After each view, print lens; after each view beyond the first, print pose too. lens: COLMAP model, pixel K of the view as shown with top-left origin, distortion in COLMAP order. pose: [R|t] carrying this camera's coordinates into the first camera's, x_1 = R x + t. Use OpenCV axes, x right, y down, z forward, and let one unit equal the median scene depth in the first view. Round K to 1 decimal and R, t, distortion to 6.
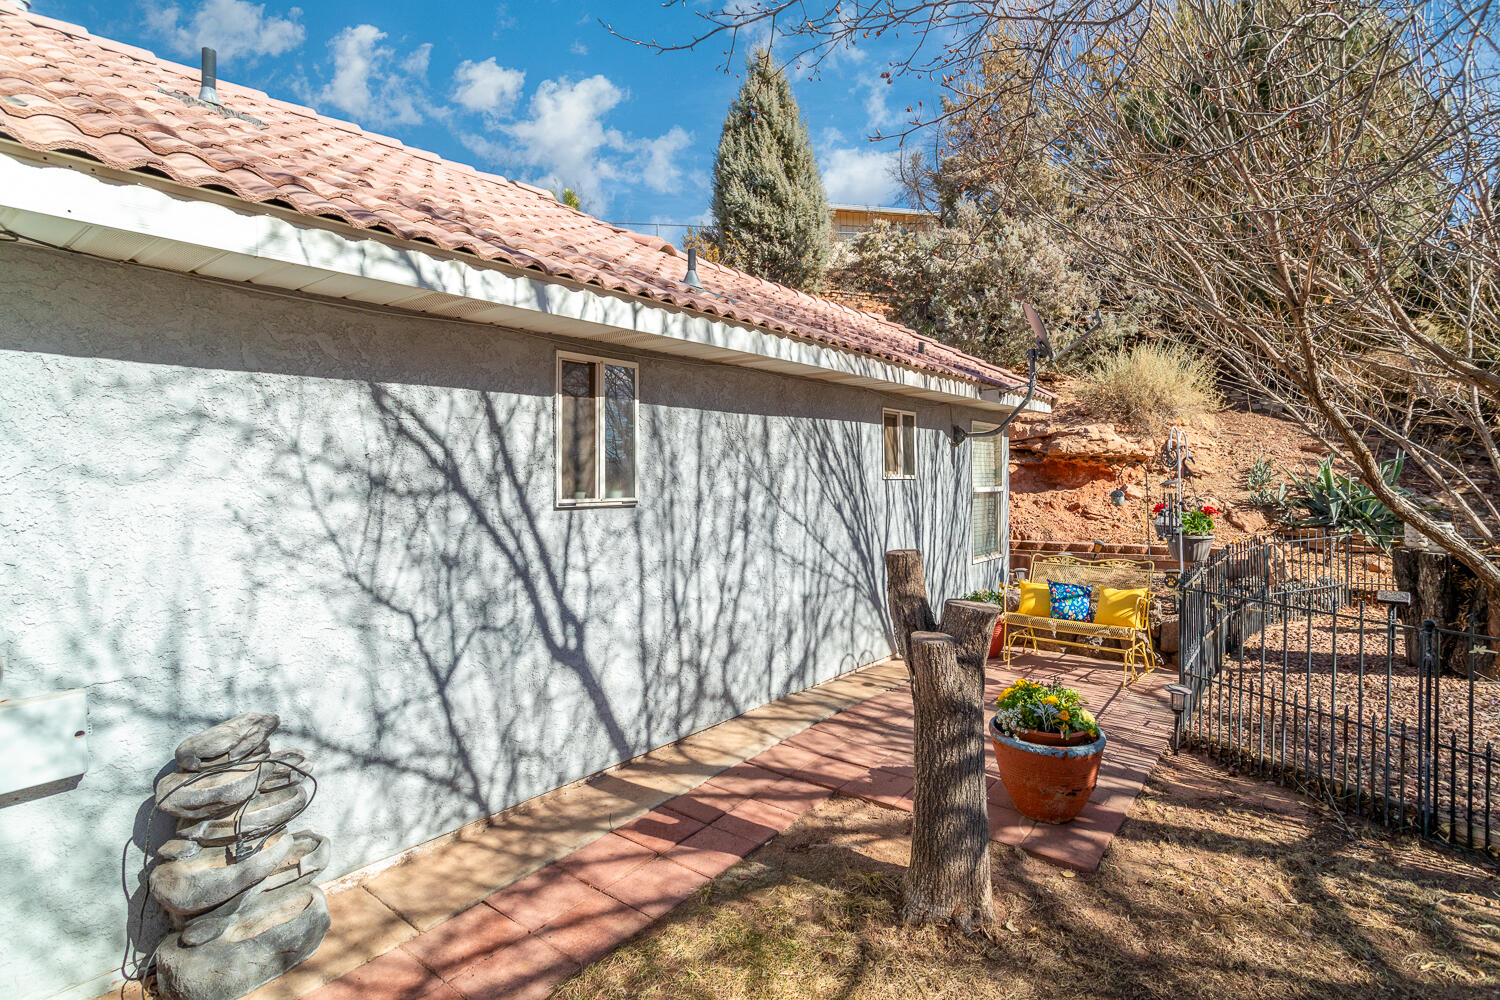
lens RADIAL K [[741.8, 0, 786.5], [0, 741.8, 454.7], [0, 0, 1]] dist [0.000923, 0.000273]
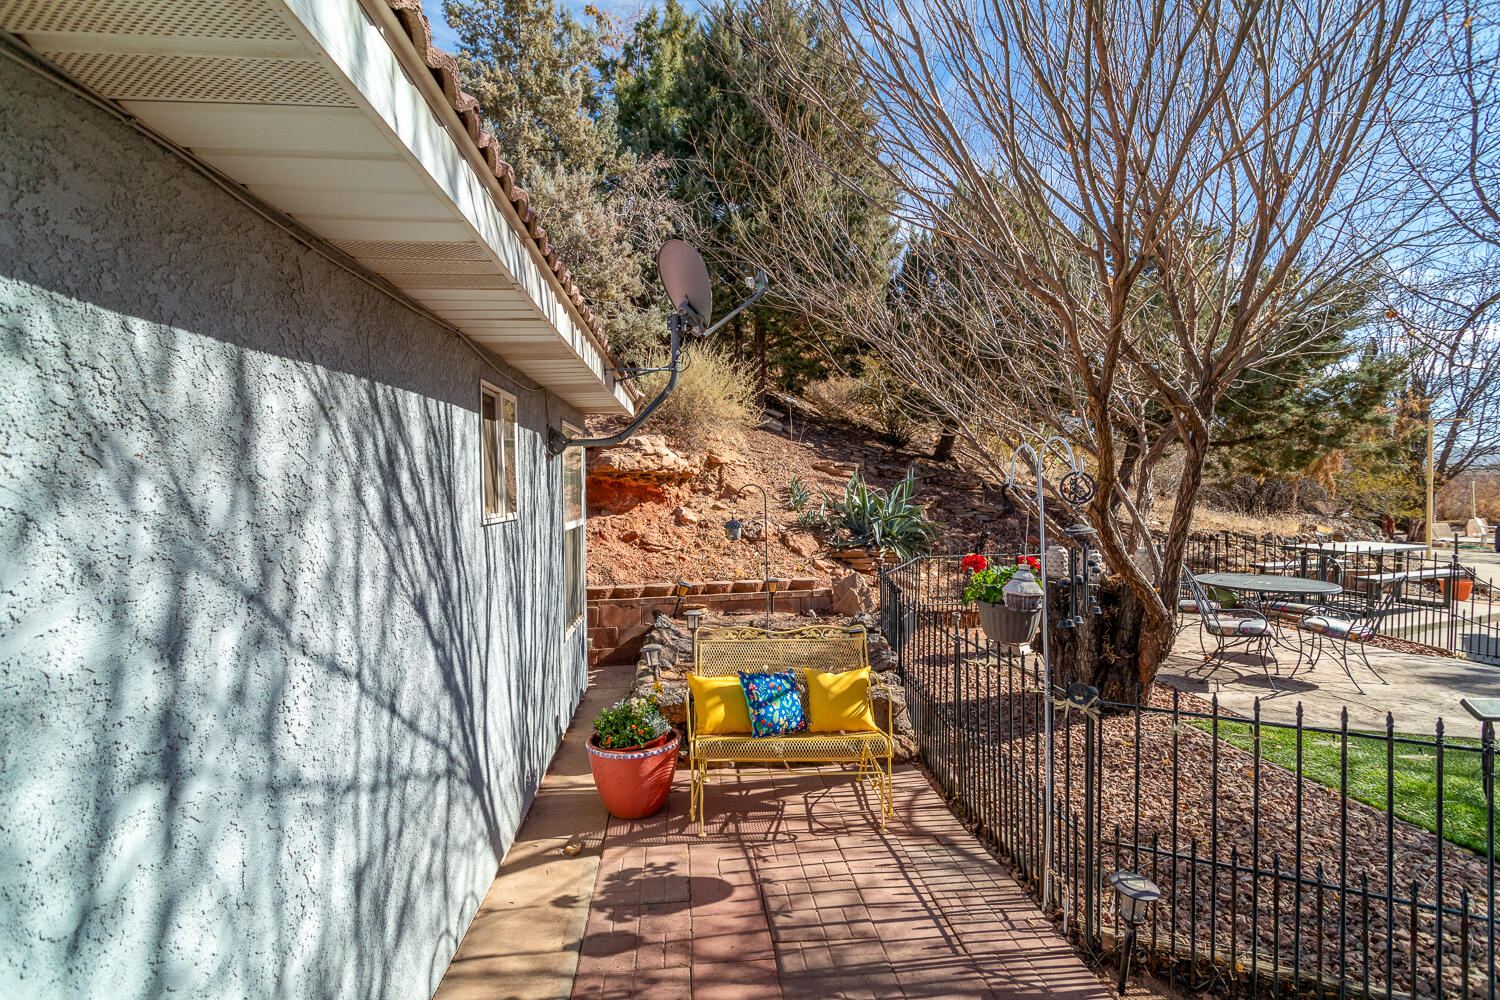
lens RADIAL K [[732.3, 0, 748.8], [0, 732.3, 495.3], [0, 0, 1]] dist [0.002814, 0.000979]
pose [[0.760268, -0.012973, 0.649481, -0.053643], [-0.011868, 0.999356, 0.033855, -0.005465], [-0.649502, -0.033447, 0.759624, 0.546561]]
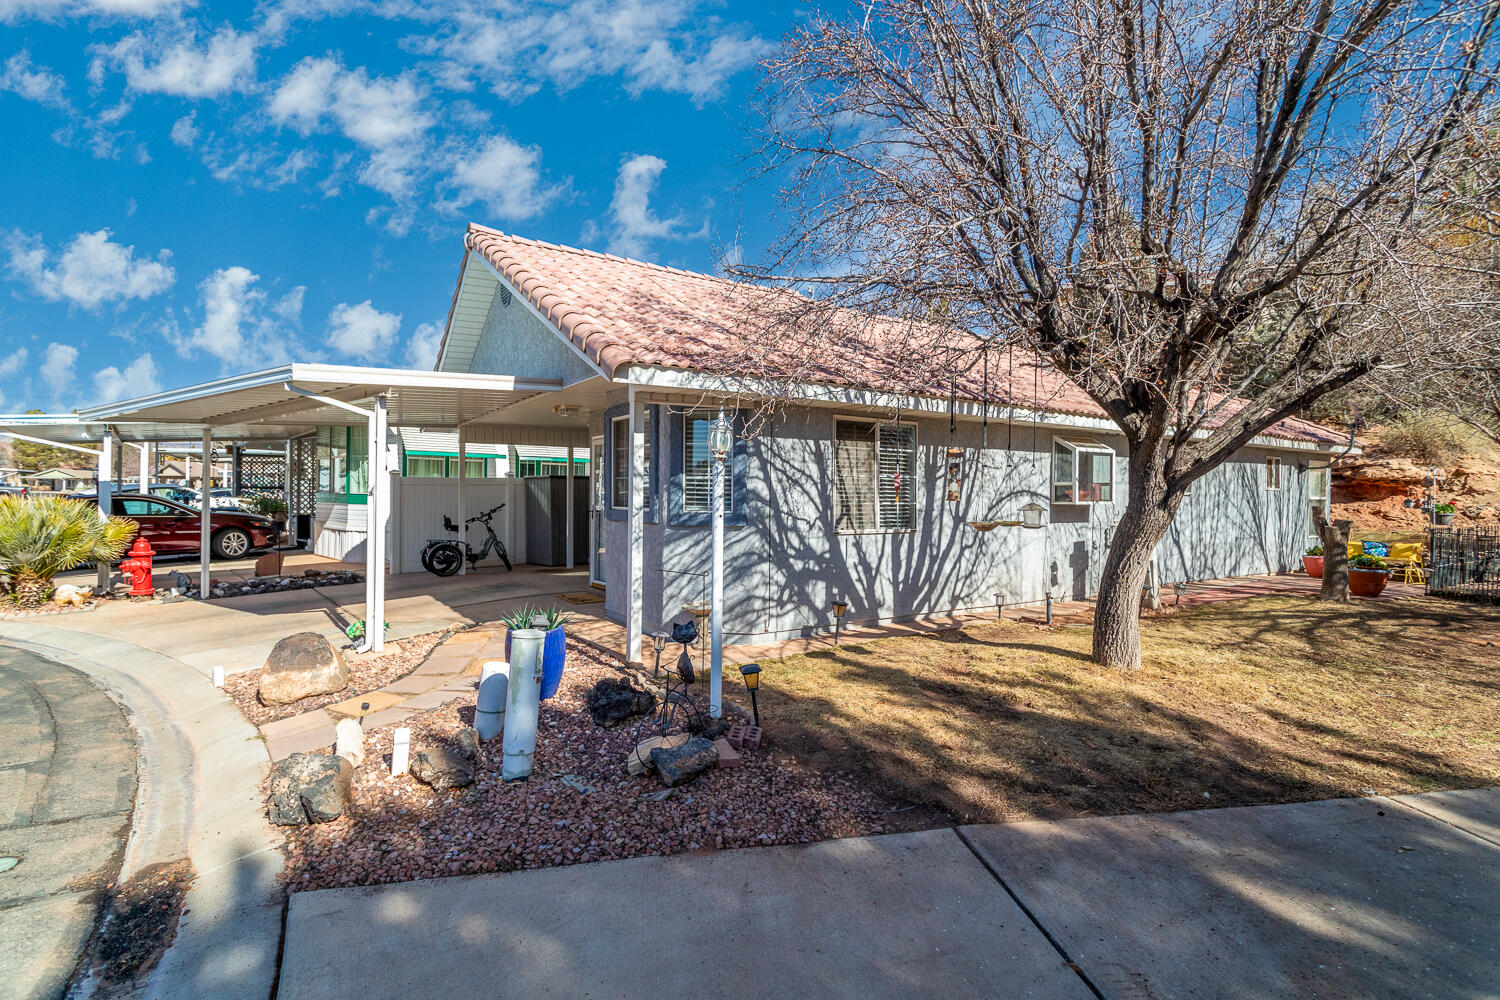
lens RADIAL K [[703.3, 0, 744.4], [0, 703.3, 497.6], [0, 0, 1]] dist [-0.001821, -0.000290]
pose [[0.935747, 0.012391, -0.352454, -0.589887], [-0.002591, 0.999597, 0.028261, 0.001978], [0.352662, -0.025532, 0.935402, -1.488294]]
